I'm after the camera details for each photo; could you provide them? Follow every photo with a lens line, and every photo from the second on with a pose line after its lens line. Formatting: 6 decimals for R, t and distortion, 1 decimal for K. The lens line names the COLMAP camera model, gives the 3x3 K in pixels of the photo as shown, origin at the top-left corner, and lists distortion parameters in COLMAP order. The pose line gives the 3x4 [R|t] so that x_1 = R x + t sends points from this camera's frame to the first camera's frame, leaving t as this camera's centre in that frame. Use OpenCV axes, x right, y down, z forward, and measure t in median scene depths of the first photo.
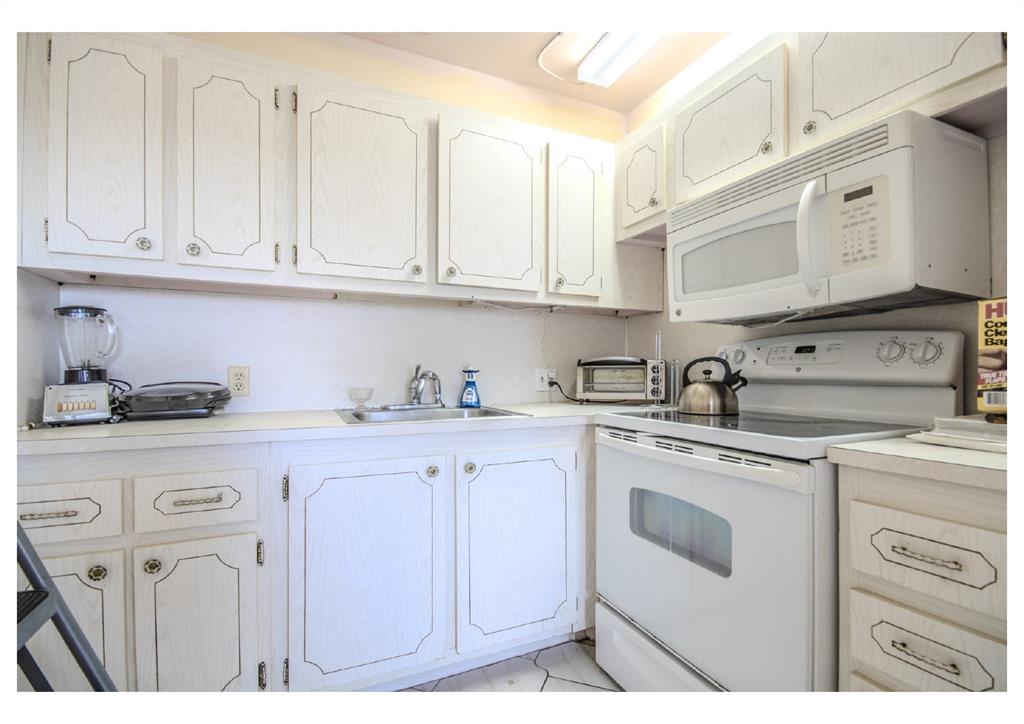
lens RADIAL K [[545.0, 0, 566.3], [0, 545.0, 378.3], [0, 0, 1]] dist [-0.000432, -0.000054]
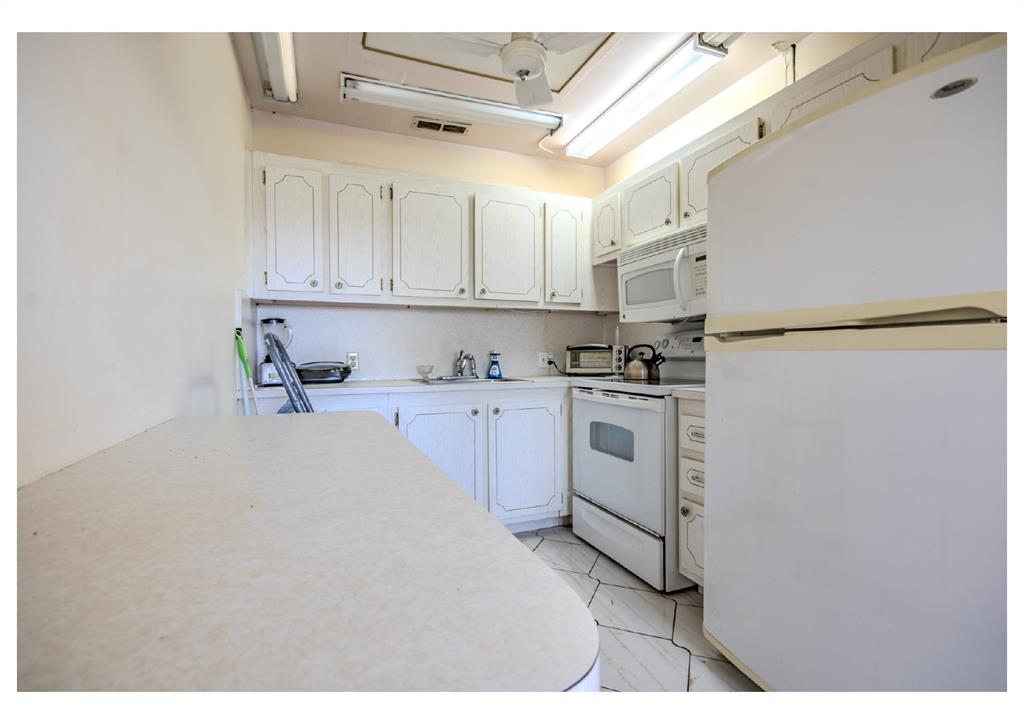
lens RADIAL K [[476.1, 0, 513.0], [0, 476.1, 364.4], [0, 0, 1]] dist [0.000198, -0.000770]
pose [[0.991990, -0.003364, -0.126273, 0.050309], [0.004352, 0.999962, 0.007550, 0.006892], [0.126243, -0.008039, 0.991967, -0.374749]]
